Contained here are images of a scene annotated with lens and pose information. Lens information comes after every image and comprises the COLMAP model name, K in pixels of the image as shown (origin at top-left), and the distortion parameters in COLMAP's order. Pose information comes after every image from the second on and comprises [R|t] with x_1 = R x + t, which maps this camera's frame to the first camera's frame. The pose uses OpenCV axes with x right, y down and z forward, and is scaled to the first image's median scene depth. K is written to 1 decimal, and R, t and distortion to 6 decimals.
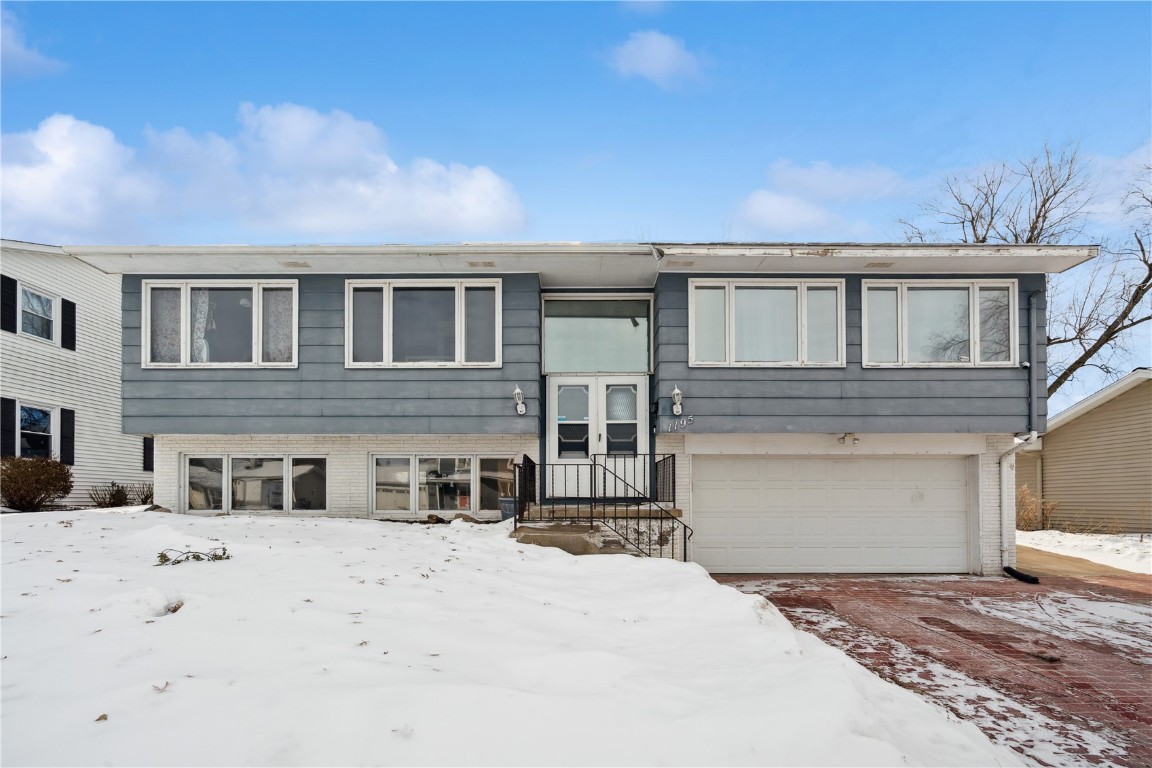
lens RADIAL K [[536.4, 0, 575.4], [0, 536.4, 408.0], [0, 0, 1]] dist [0.001382, 0.000139]
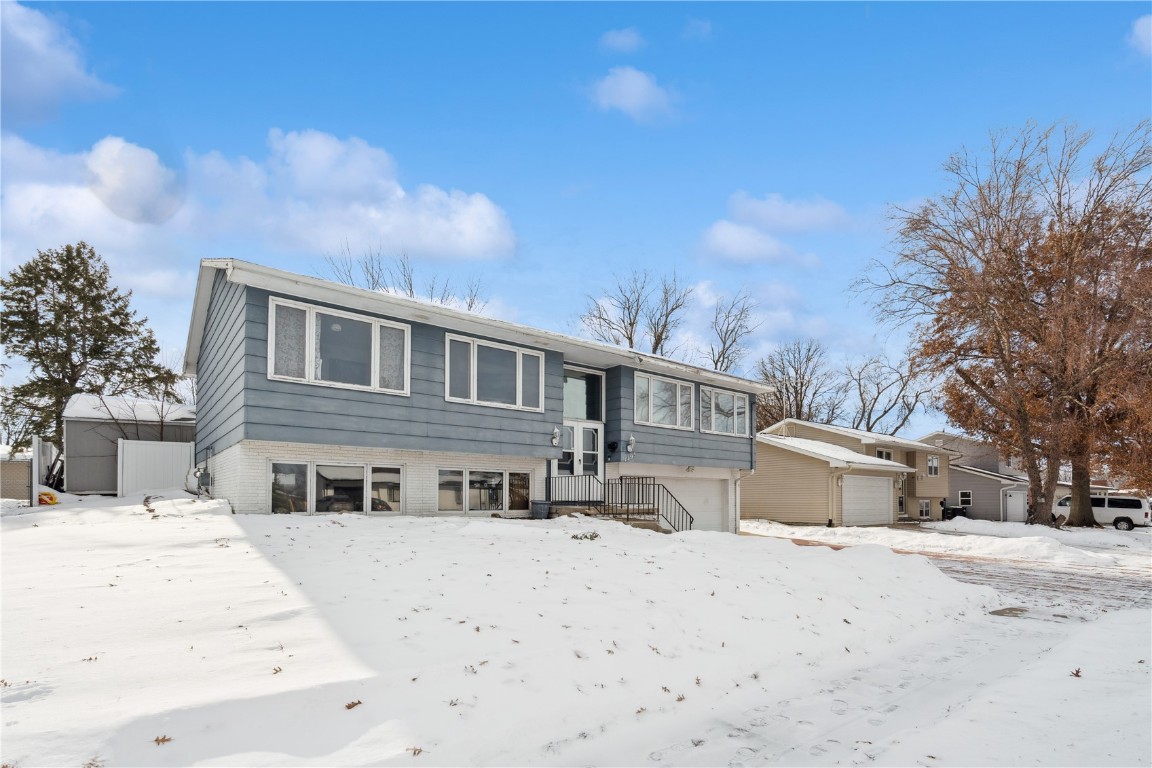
lens RADIAL K [[540.0, 0, 576.0], [0, 540.0, 384.0], [0, 0, 1]] dist [0.000513, 0.000041]
pose [[0.780619, 0.133583, 0.610564, -0.984987], [-0.098255, 0.990974, -0.091190, -0.026272], [-0.617235, 0.011194, 0.786699, -0.234060]]
